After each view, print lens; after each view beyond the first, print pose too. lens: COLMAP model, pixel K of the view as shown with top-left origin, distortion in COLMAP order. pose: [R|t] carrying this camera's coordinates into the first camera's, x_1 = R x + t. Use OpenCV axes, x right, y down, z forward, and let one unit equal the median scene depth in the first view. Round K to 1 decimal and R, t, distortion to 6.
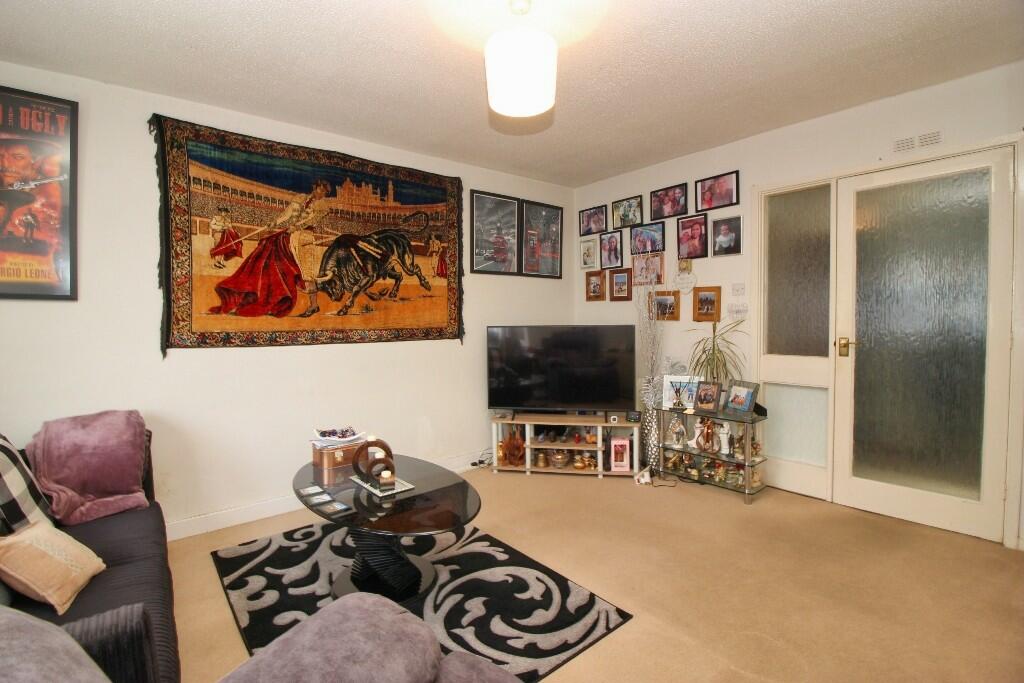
lens RADIAL K [[471.5, 0, 507.7], [0, 471.5, 324.8], [0, 0, 1]] dist [-0.016957, -0.000614]
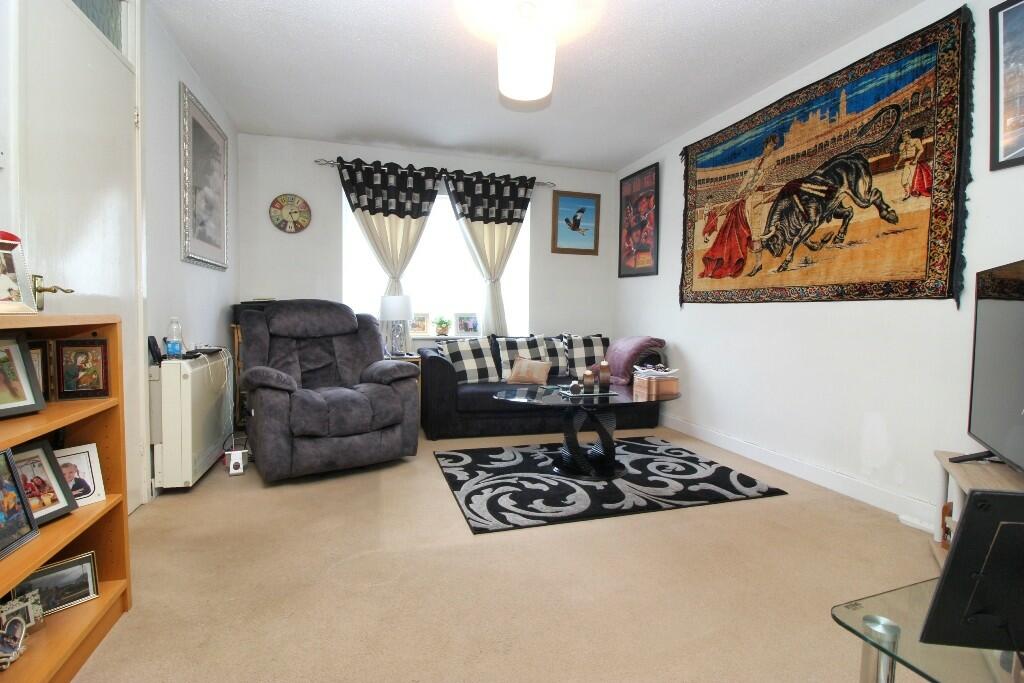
lens RADIAL K [[471.5, 0, 507.7], [0, 471.5, 324.8], [0, 0, 1]] dist [-0.016957, -0.000614]
pose [[-0.376780, 0.028344, -0.925869, 0.723720], [-0.022357, 0.998962, 0.039679, 0.061168], [0.926033, 0.035650, -0.375756, 0.867262]]
